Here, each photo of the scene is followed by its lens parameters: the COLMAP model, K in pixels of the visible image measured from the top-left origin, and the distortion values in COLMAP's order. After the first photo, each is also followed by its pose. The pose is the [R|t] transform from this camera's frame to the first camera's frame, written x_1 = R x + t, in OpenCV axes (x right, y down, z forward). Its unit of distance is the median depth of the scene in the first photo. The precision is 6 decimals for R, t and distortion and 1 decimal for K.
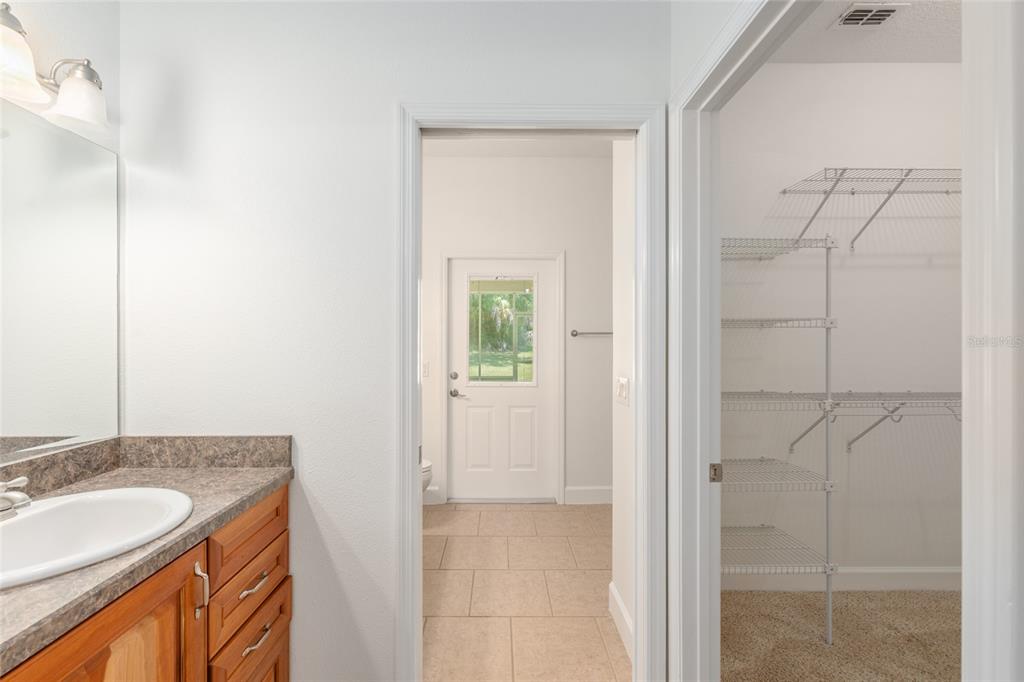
lens RADIAL K [[409.0, 0, 506.6], [0, 409.0, 342.3], [0, 0, 1]] dist [0.000186, -0.000285]
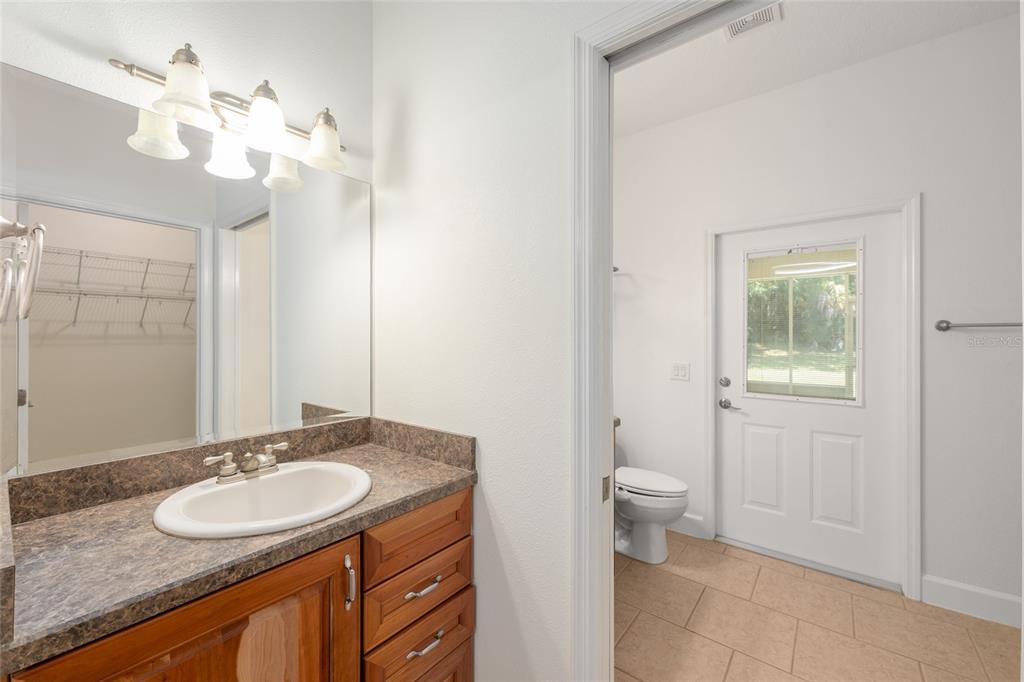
lens RADIAL K [[409.0, 0, 511.3], [0, 409.0, 337.3], [0, 0, 1]] dist [0.000186, -0.000285]
pose [[0.772937, -0.000237, -0.634483, 0.144454], [-0.003084, 0.999987, -0.004130, -0.001235], [0.634476, 0.005149, 0.772926, 0.327865]]
